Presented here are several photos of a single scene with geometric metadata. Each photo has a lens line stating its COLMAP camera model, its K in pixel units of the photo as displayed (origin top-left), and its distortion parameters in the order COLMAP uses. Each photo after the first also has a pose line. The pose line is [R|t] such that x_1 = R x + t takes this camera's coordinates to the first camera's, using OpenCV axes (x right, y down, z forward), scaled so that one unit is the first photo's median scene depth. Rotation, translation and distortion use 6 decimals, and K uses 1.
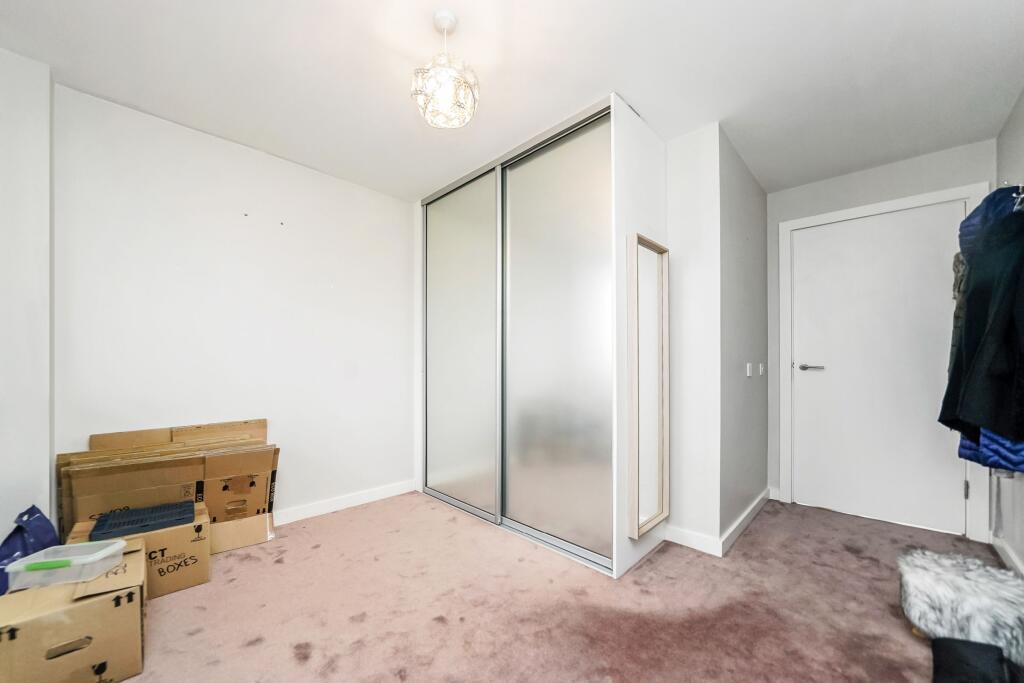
lens RADIAL K [[383.9, 0, 505.1], [0, 383.9, 360.6], [0, 0, 1]] dist [-0.000674, -0.000048]
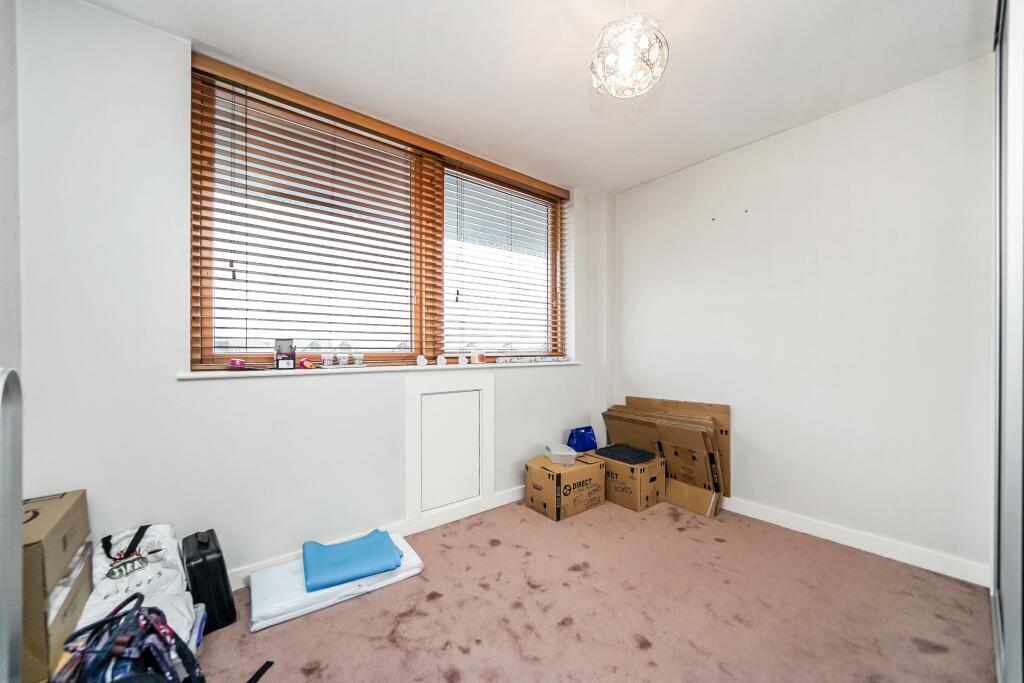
lens RADIAL K [[383.9, 0, 505.1], [0, 383.9, 360.6], [0, 0, 1]] dist [-0.000674, -0.000048]
pose [[-0.106282, 0.013935, -0.994238, 0.569357], [0.008492, 0.999878, 0.013106, 0.014480], [0.994300, -0.007050, -0.106387, 0.616901]]
